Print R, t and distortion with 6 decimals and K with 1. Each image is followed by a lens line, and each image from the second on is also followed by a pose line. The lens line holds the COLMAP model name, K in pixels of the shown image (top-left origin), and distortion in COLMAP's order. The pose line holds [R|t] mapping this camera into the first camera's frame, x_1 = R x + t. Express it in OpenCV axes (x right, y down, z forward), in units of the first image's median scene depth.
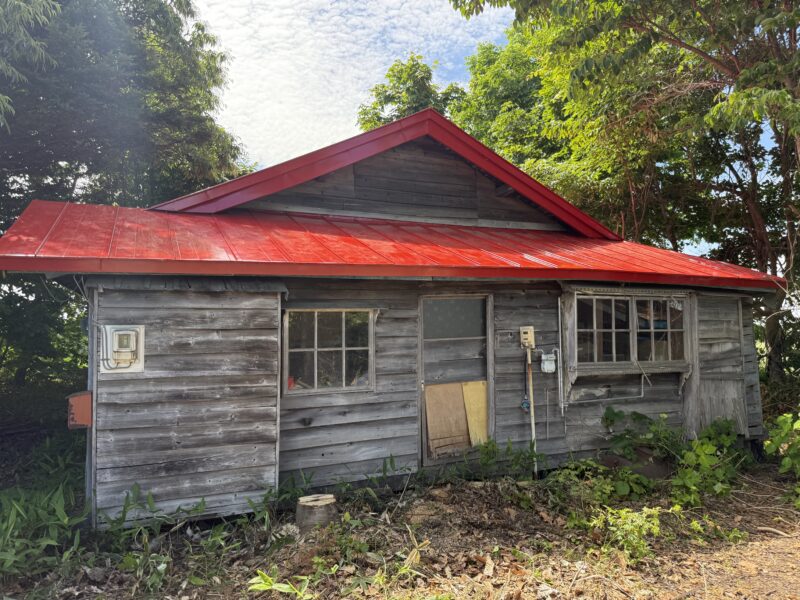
lens RADIAL K [[553.2, 0, 400.0], [0, 553.2, 300.0], [0, 0, 1]] dist [0.053508, -0.000062]
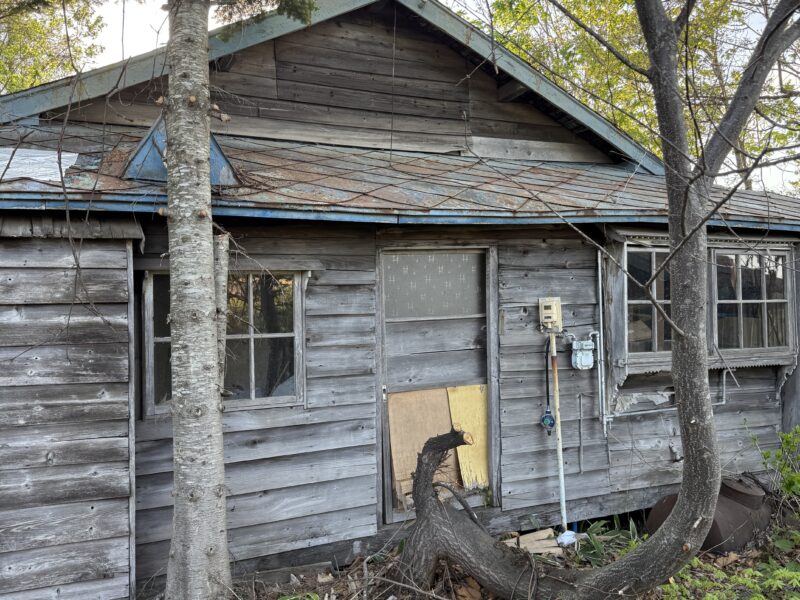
lens RADIAL K [[562.7, 0, 400.0], [0, 562.7, 300.0], [0, 0, 1]] dist [-0.001066, -0.000511]
pose [[0.999548, -0.009840, 0.028415, 0.041620], [0.009002, 0.999525, 0.029481, 0.031378], [-0.028691, -0.029212, 0.999161, 0.377015]]
